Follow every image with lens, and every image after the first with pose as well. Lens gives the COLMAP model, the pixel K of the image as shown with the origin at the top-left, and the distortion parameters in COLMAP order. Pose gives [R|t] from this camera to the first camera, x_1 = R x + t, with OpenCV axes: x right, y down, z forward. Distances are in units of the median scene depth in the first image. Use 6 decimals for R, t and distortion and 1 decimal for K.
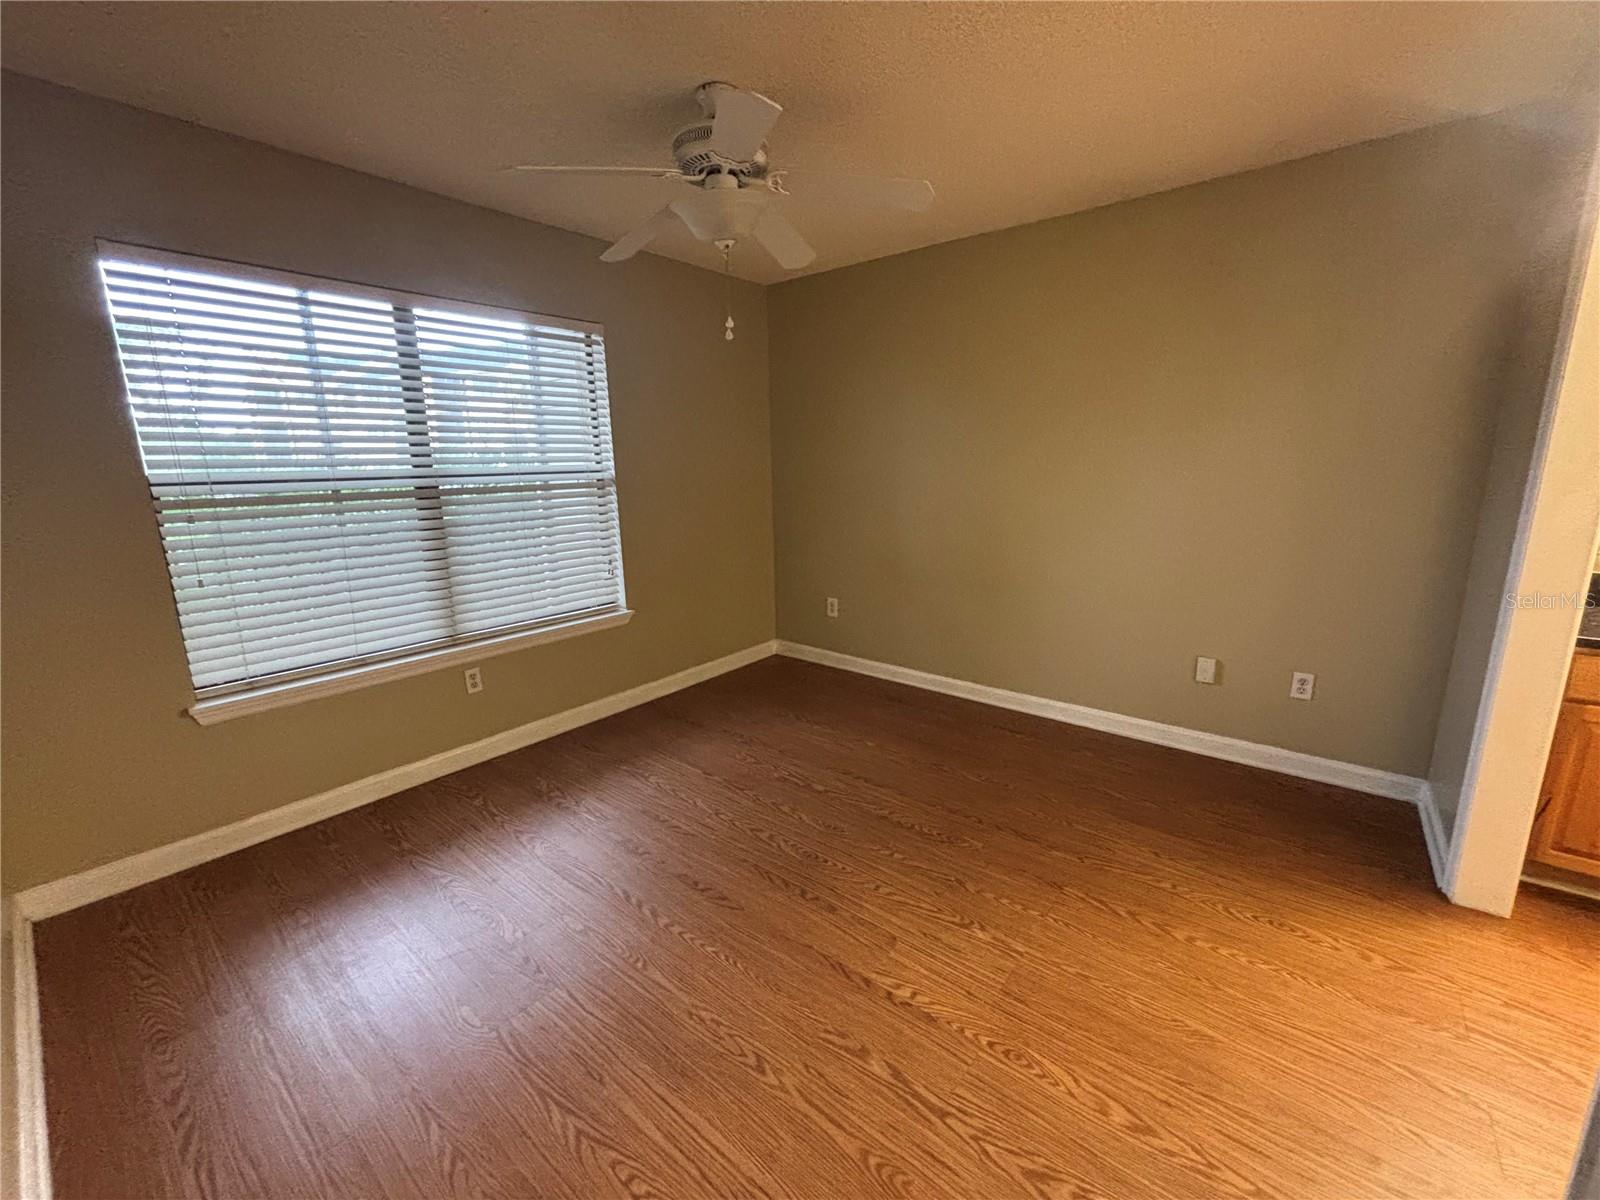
lens RADIAL K [[646.0, 0, 805.7], [0, 646.0, 599.0], [0, 0, 1]] dist [0.000673, 0.000272]
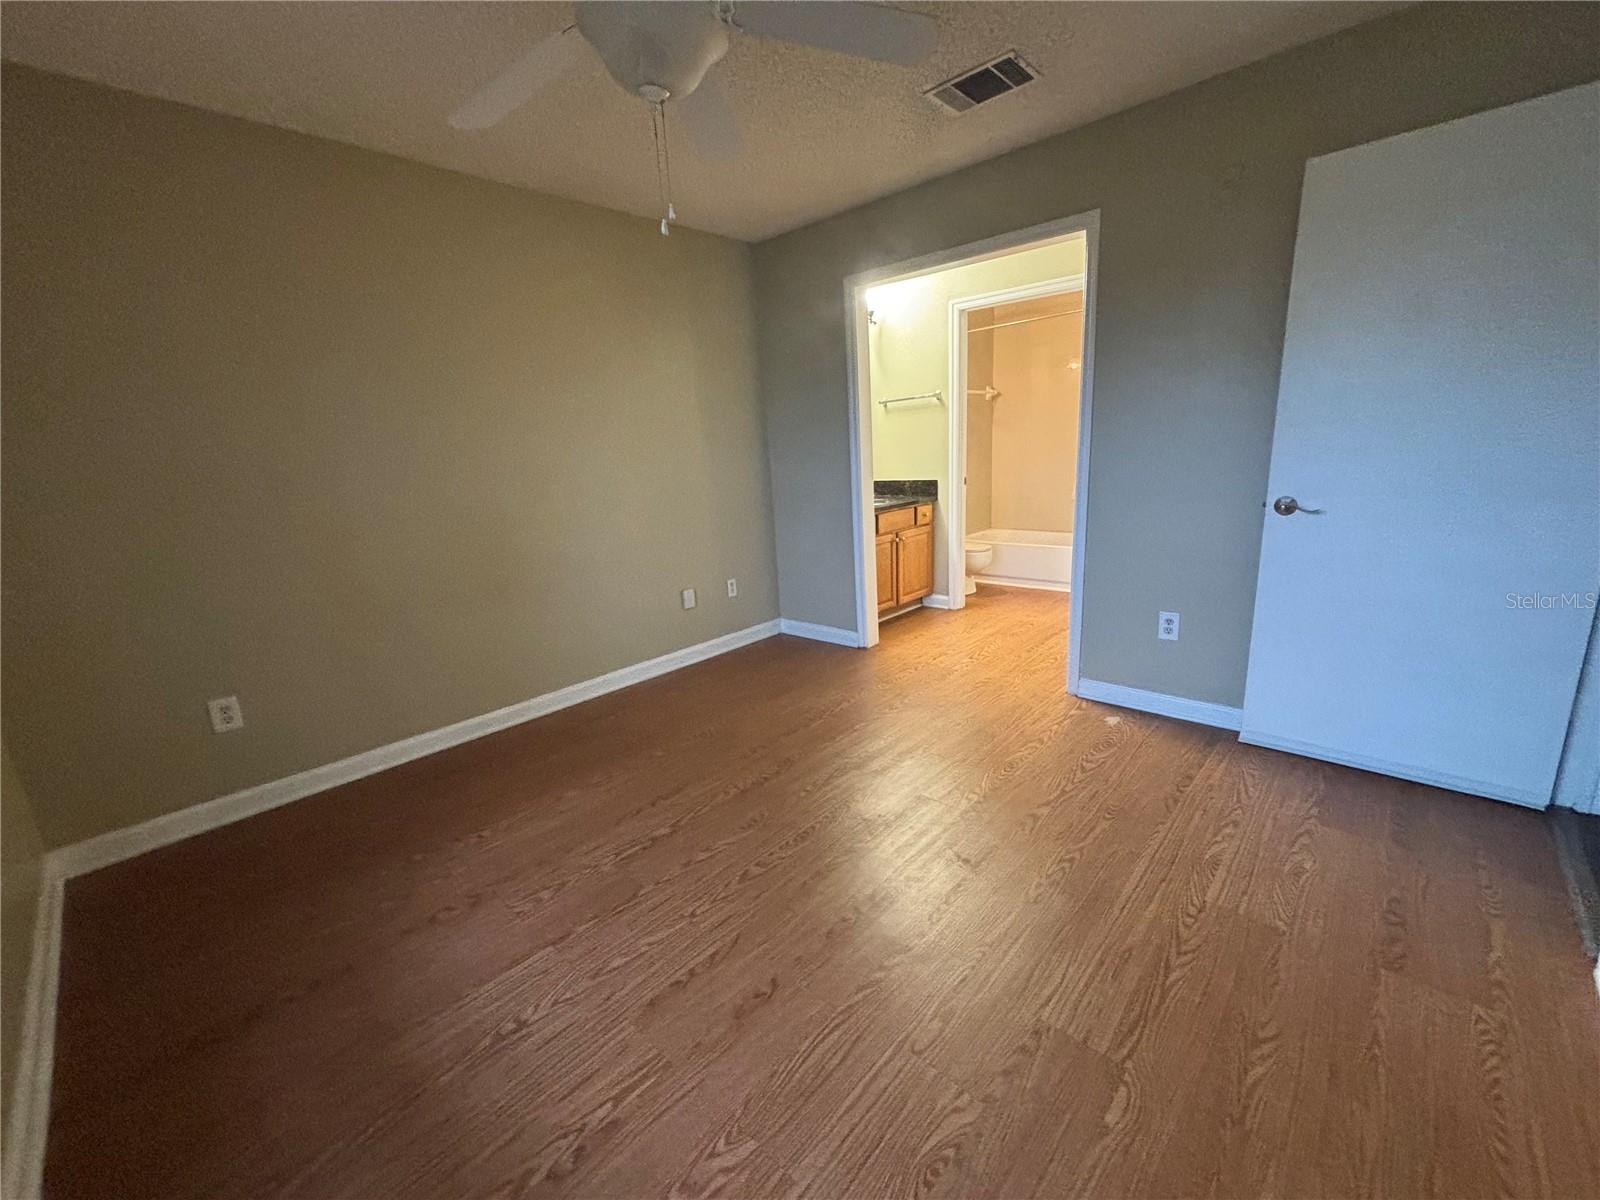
lens RADIAL K [[646.0, 0, 790.2], [0, 646.0, 596.7], [0, 0, 1]] dist [0.000673, 0.000272]
pose [[0.077668, -0.218573, 0.972725, -0.738677], [0.262086, 0.945832, 0.191604, -0.104795], [-0.961914, 0.240056, 0.130746, 0.720778]]
